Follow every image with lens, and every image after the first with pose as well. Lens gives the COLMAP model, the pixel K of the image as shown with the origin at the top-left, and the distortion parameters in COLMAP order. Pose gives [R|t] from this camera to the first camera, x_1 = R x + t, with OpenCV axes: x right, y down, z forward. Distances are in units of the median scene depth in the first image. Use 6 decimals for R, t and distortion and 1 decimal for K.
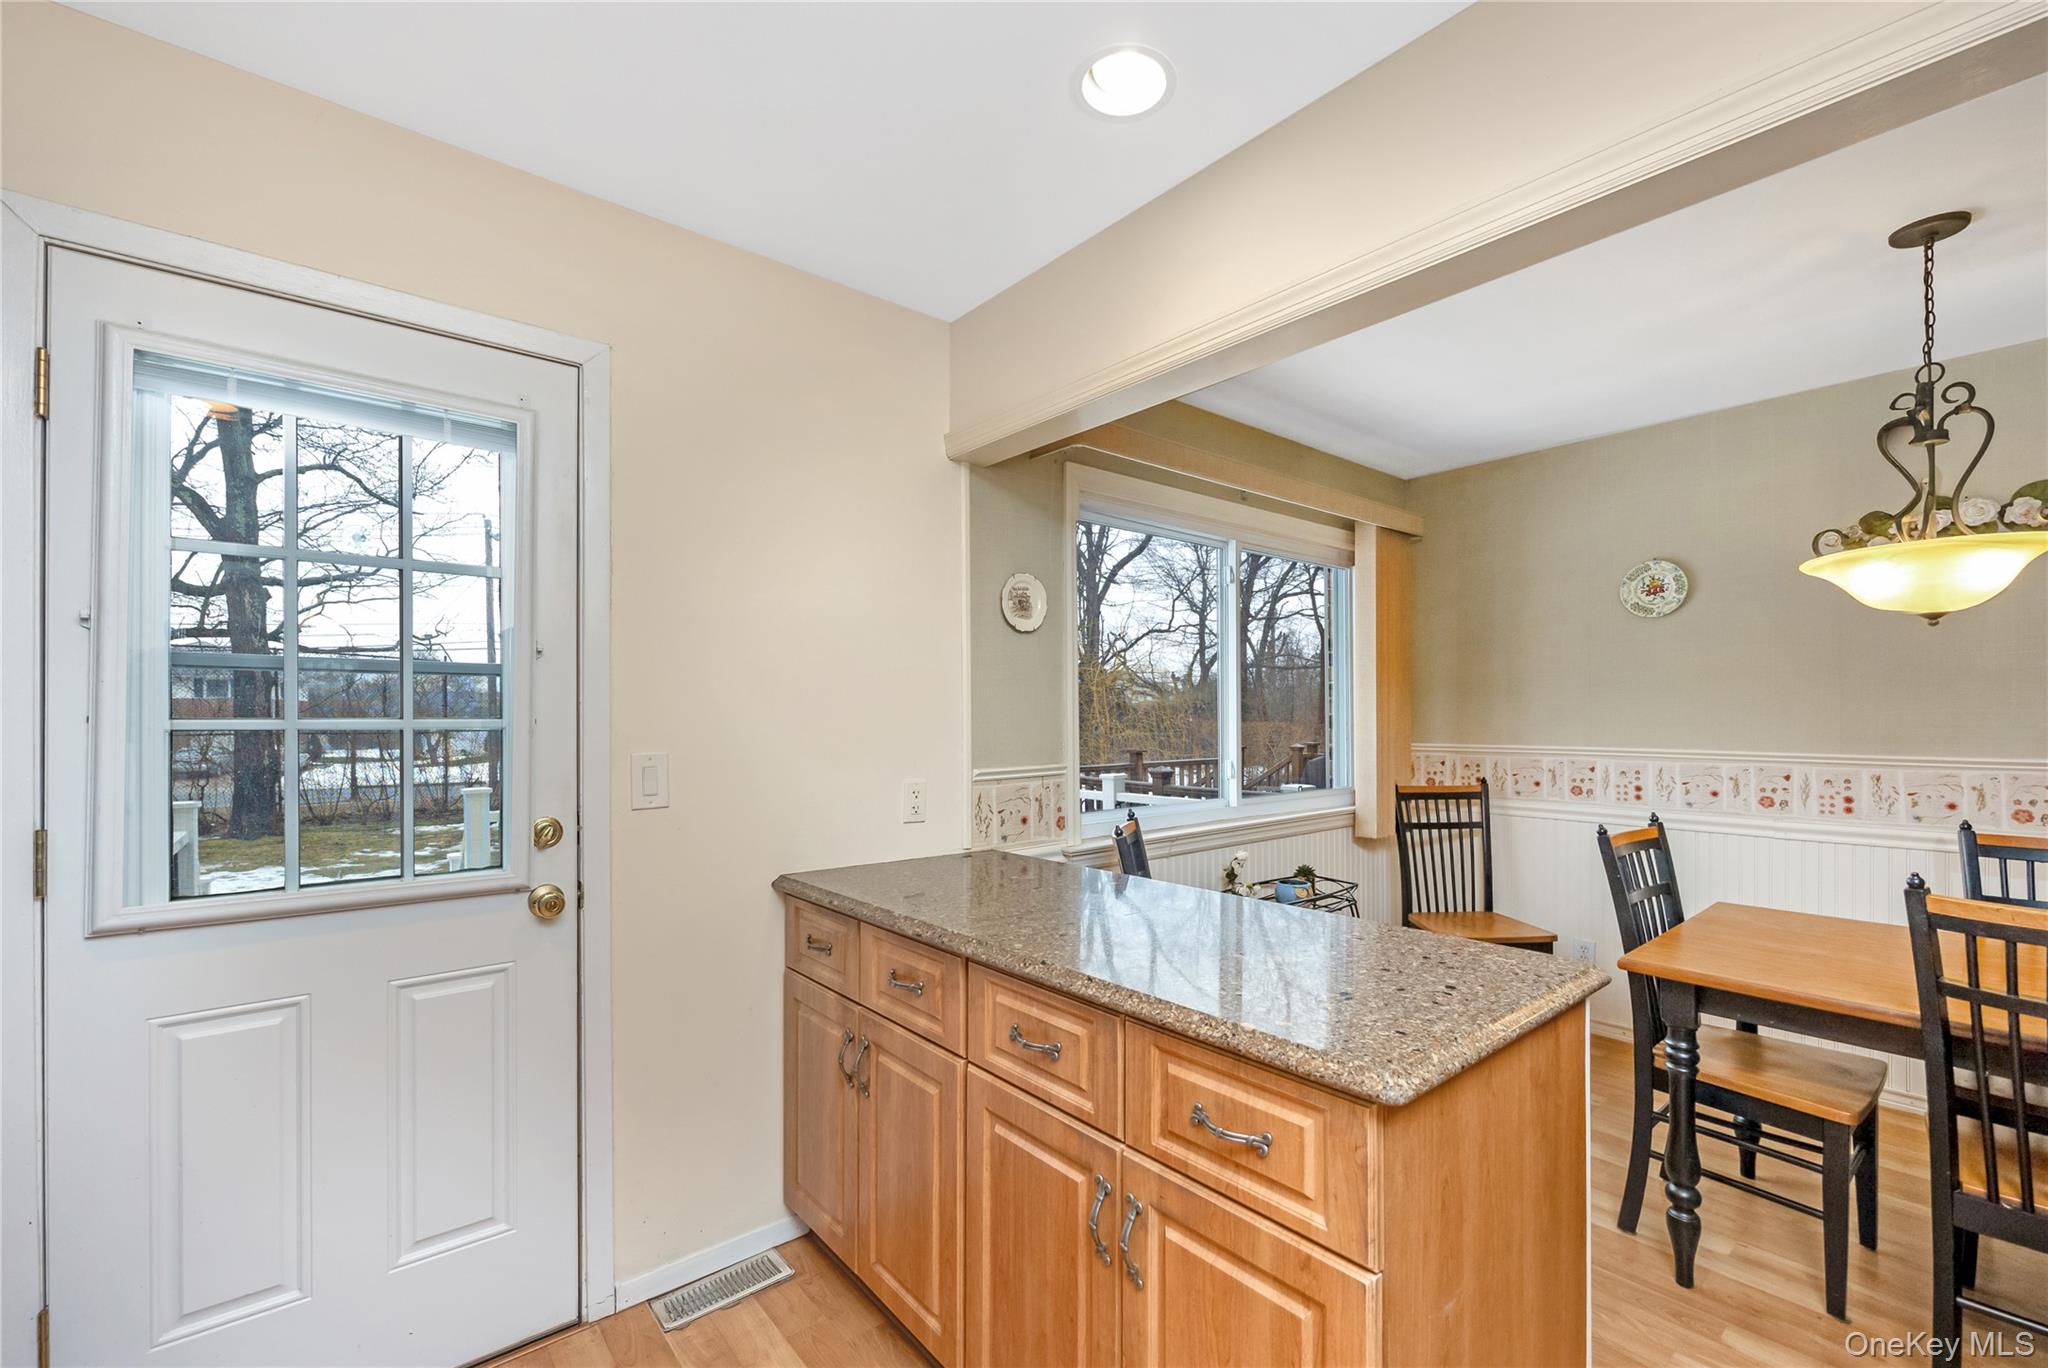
lens RADIAL K [[866.8, 0, 1016.6], [0, 866.8, 716.3], [0, 0, 1]] dist [-0.002031, 0.000294]
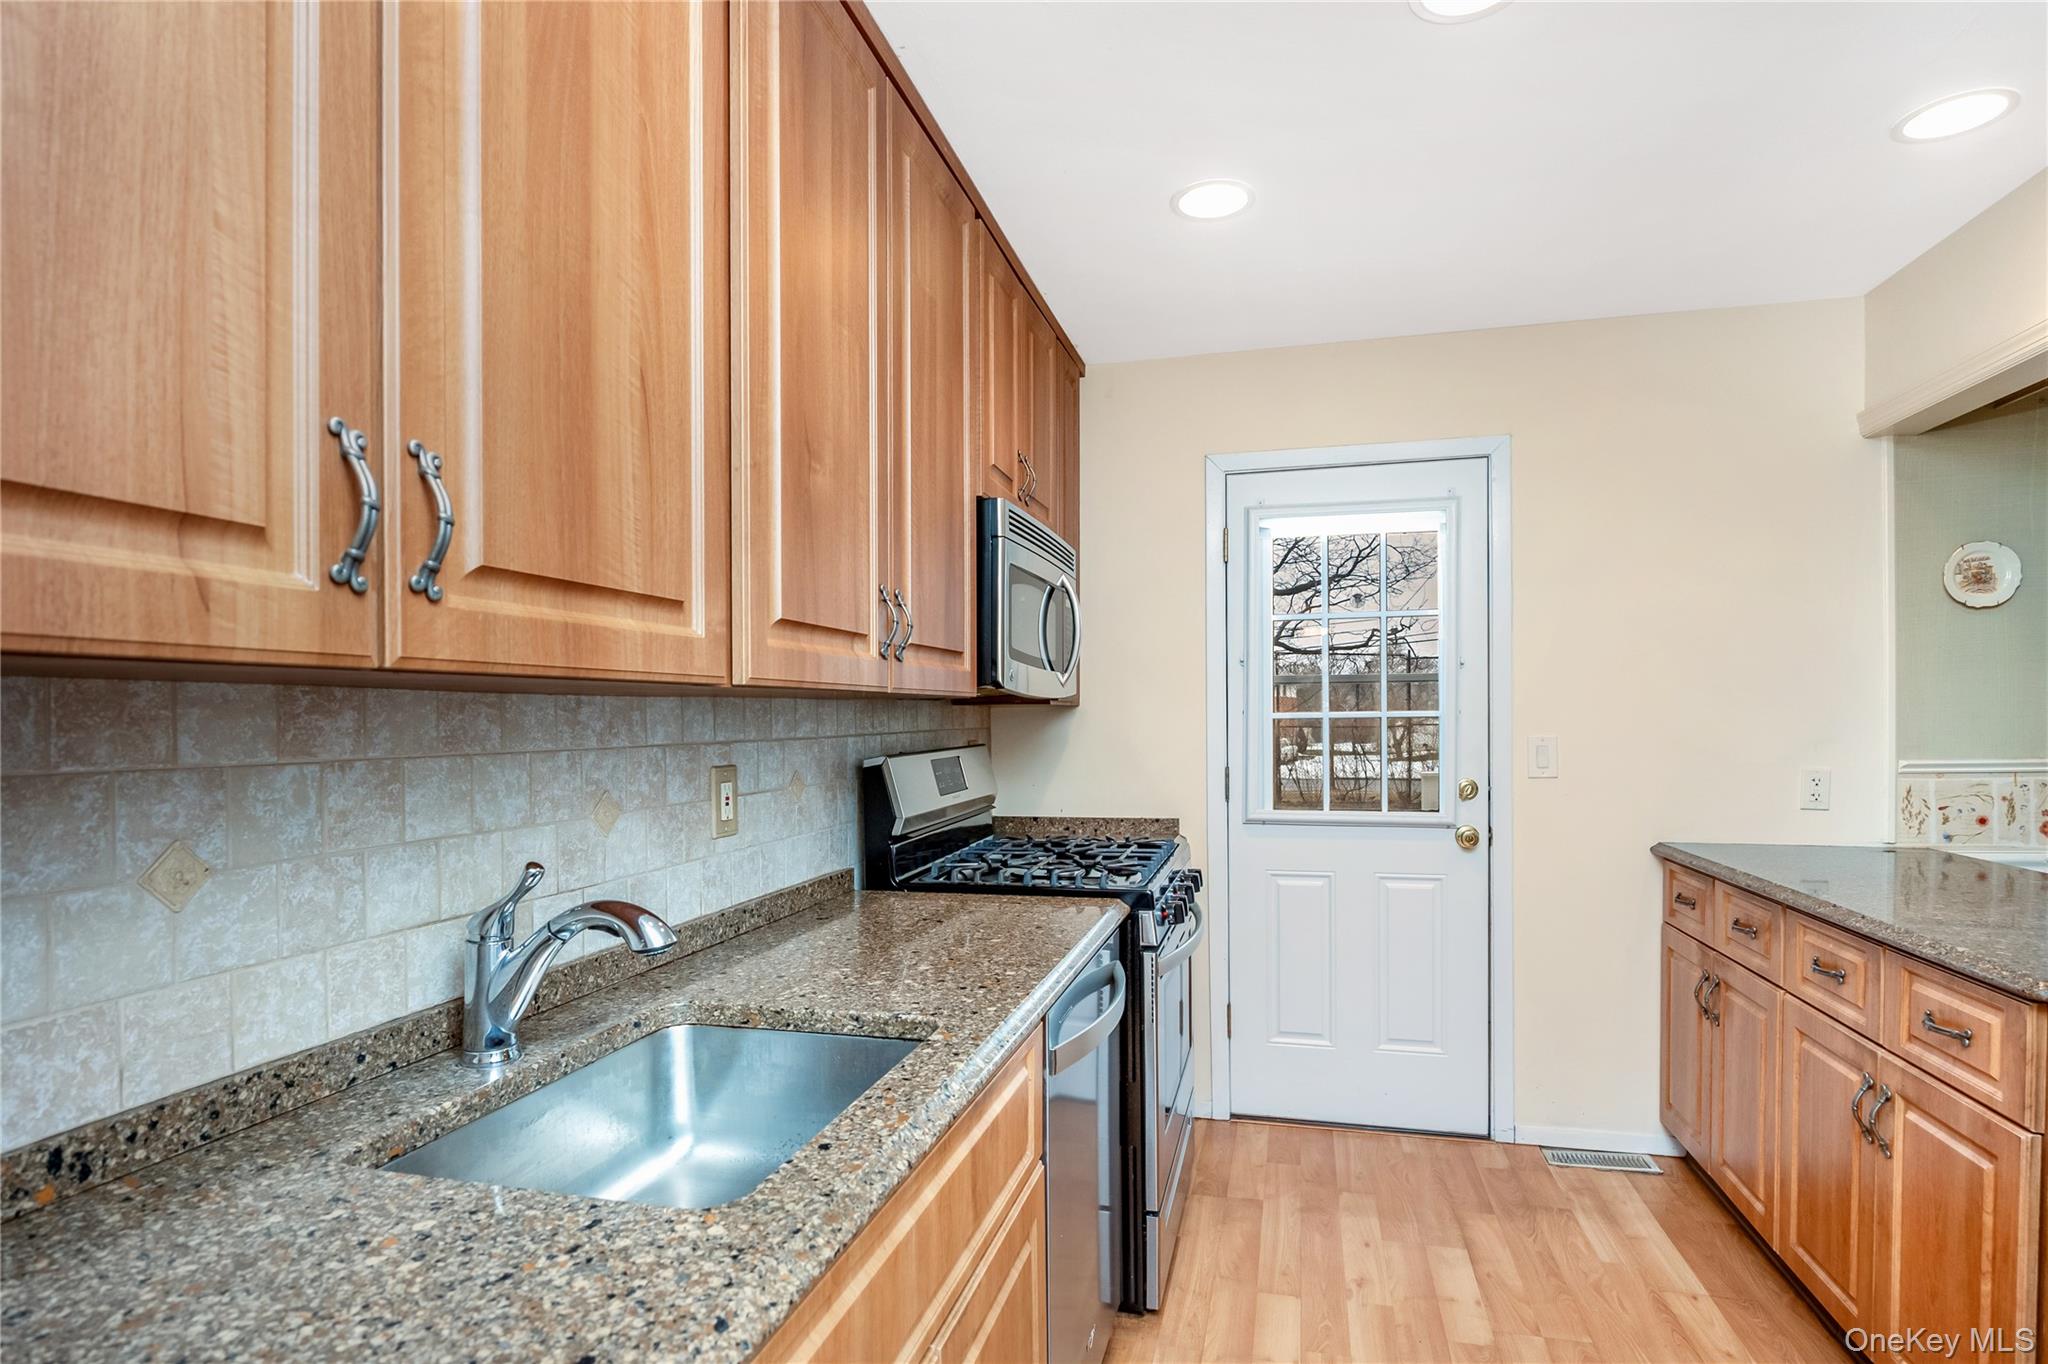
lens RADIAL K [[1034.6, 0, 1027.6], [0, 1034.6, 733.1], [0, 0, 1]] dist [-0.016359, -0.001089]
pose [[0.591937, 0.008940, -0.805935, 0.393093], [0.010551, 0.999767, 0.018839, 0.000823], [0.805915, -0.019654, 0.591705, -0.581865]]
